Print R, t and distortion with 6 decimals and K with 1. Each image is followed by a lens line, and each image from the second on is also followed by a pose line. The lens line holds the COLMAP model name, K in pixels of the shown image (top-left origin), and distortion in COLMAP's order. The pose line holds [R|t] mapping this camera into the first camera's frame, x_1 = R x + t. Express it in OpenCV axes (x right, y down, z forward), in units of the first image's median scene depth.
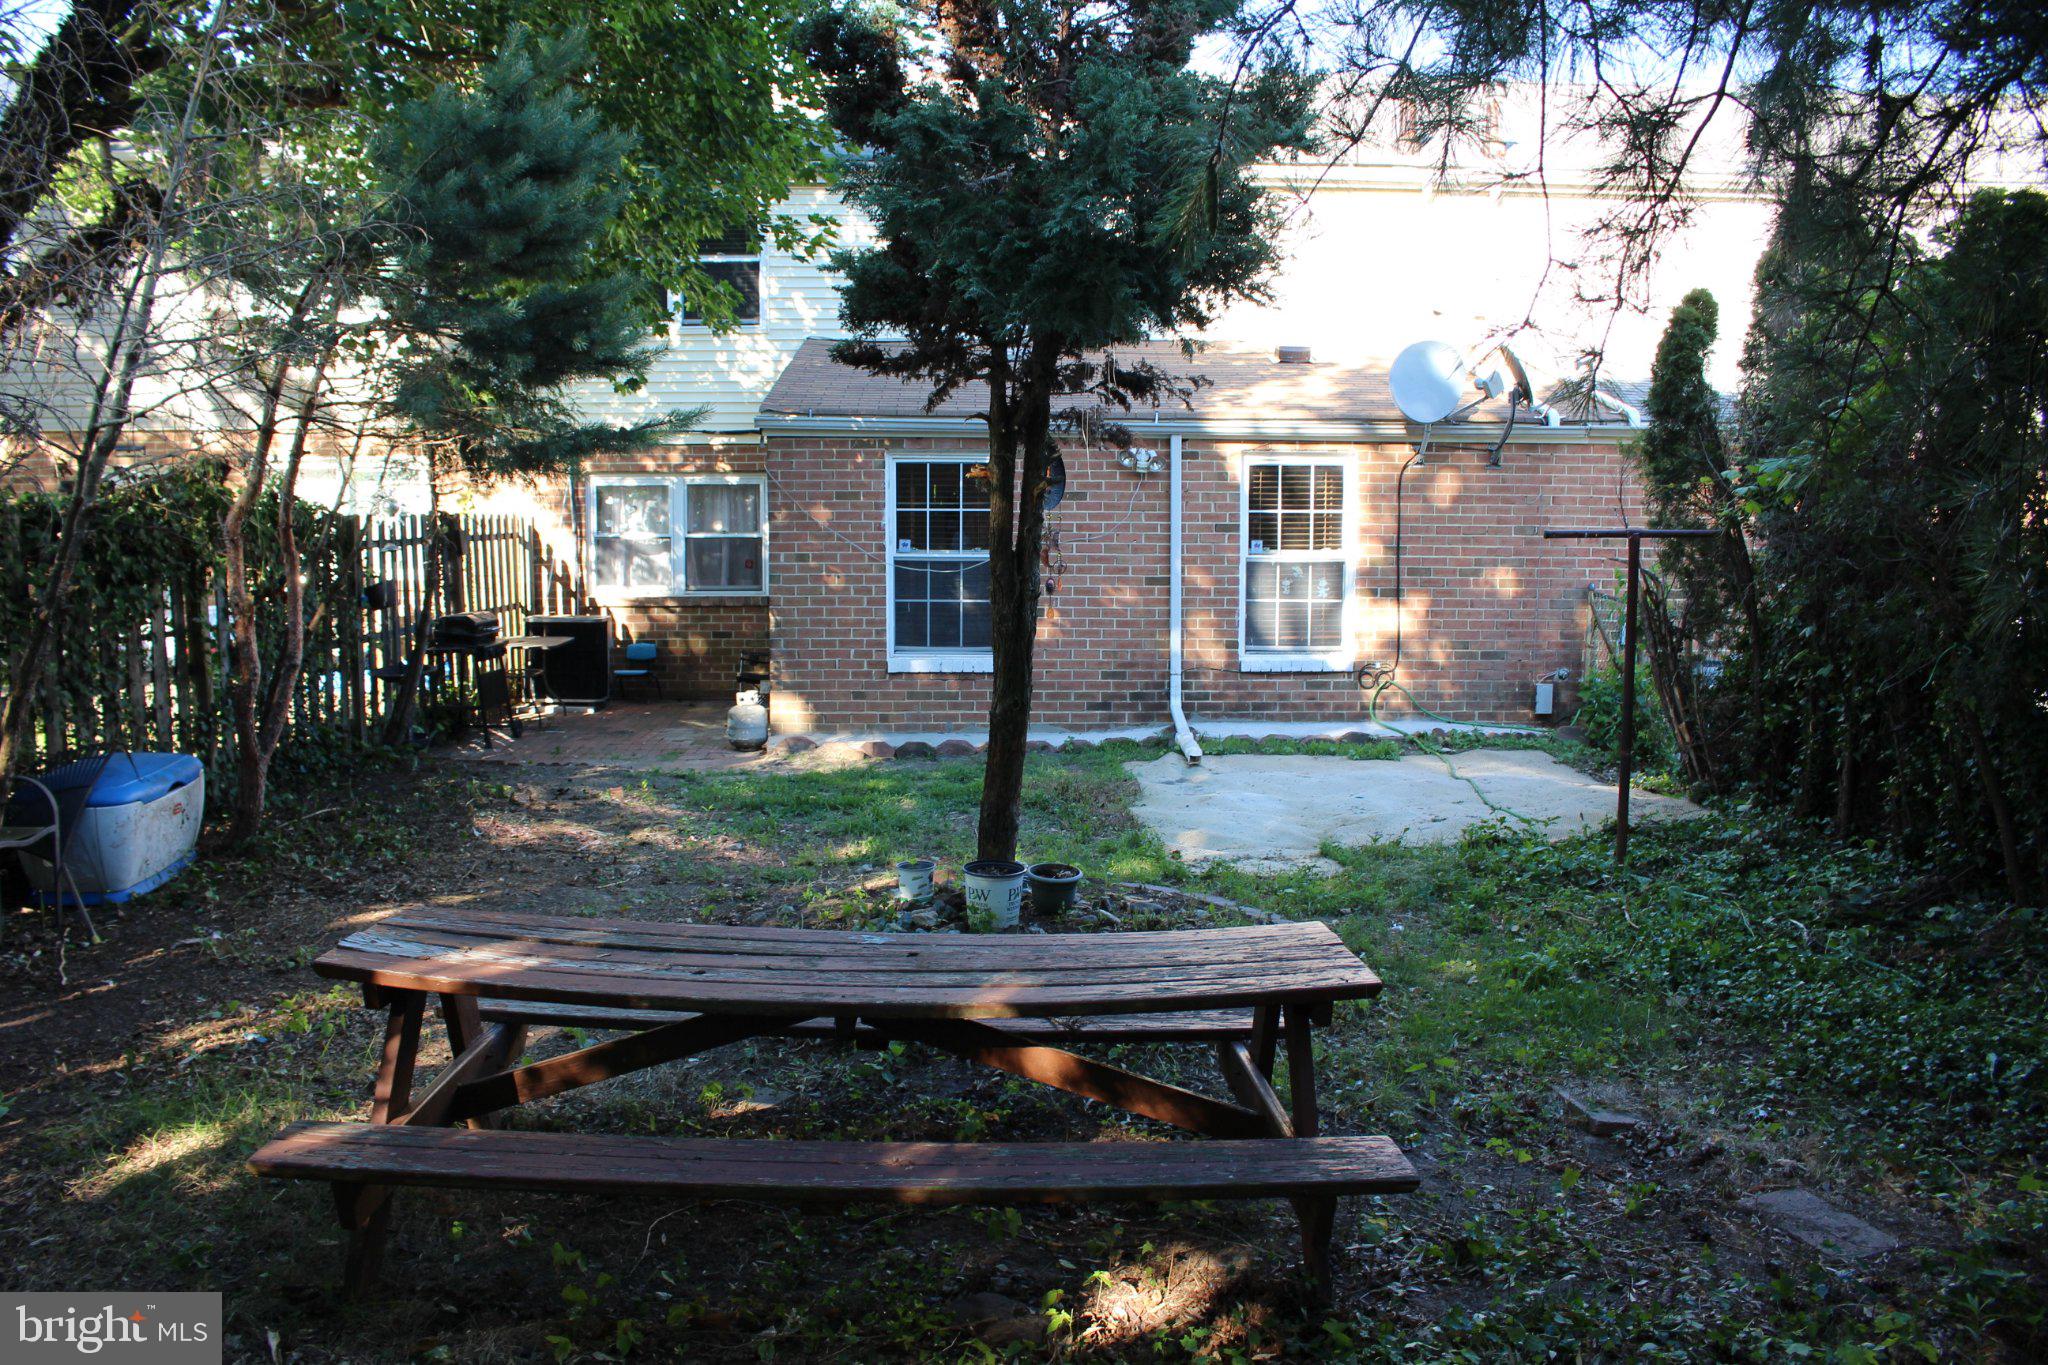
lens RADIAL K [[1692.9, 0, 994.2], [0, 1692.9, 689.2], [0, 0, 1]] dist [-0.158369, 0.141307]
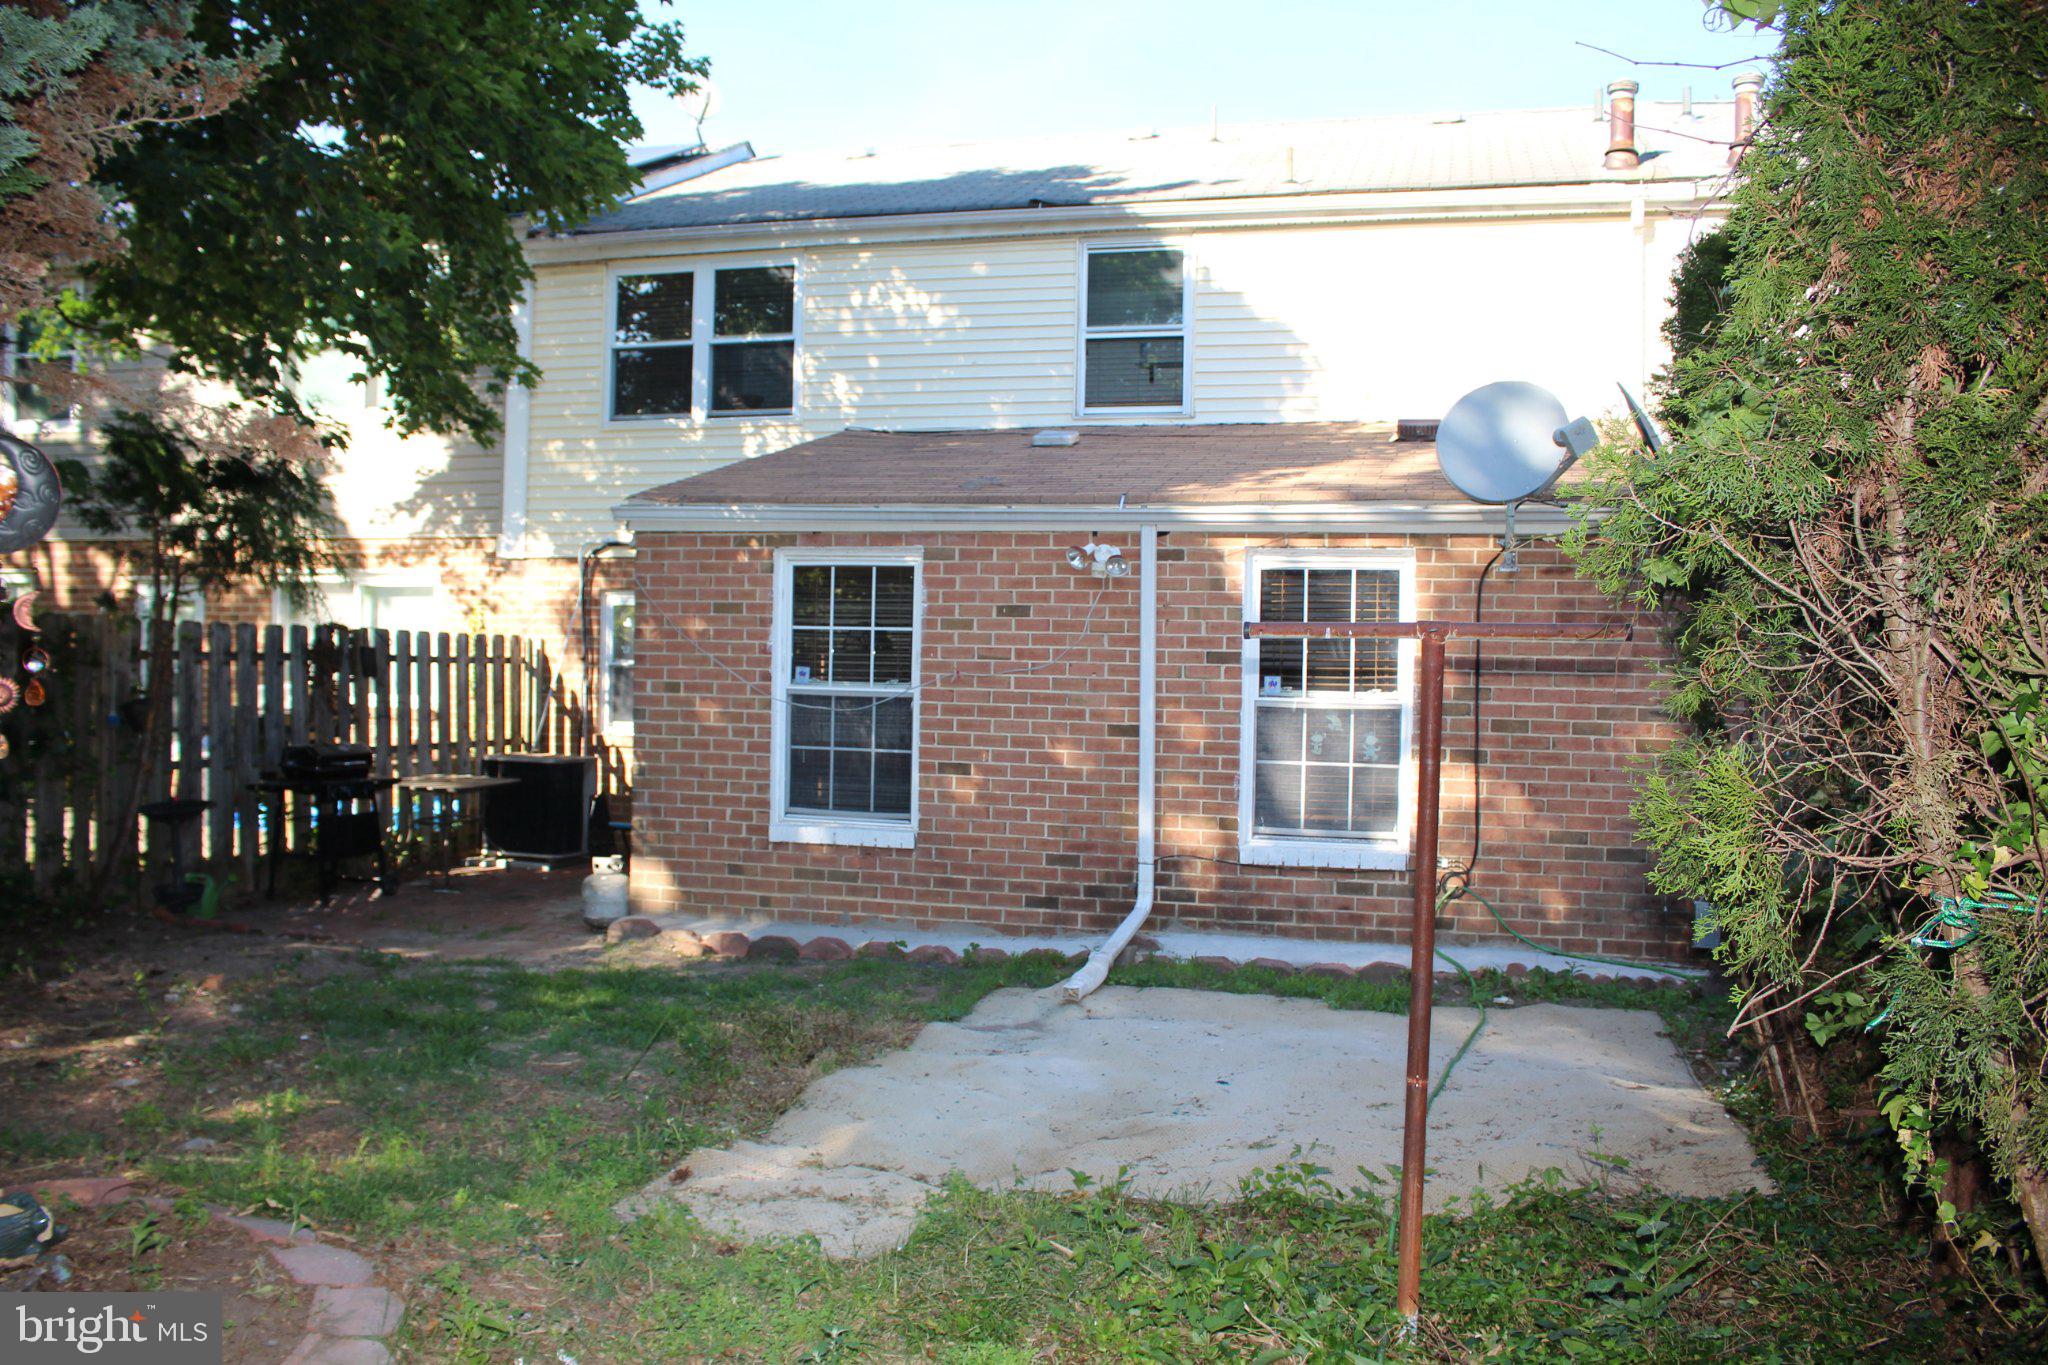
lens RADIAL K [[1692.9, 0, 994.2], [0, 1692.9, 689.2], [0, 0, 1]] dist [-0.158369, 0.141307]
pose [[0.957497, 0.021097, -0.287671, 0.247906], [-0.048046, 0.995054, -0.086944, -0.016732], [0.284414, 0.097070, 0.953775, 0.301878]]
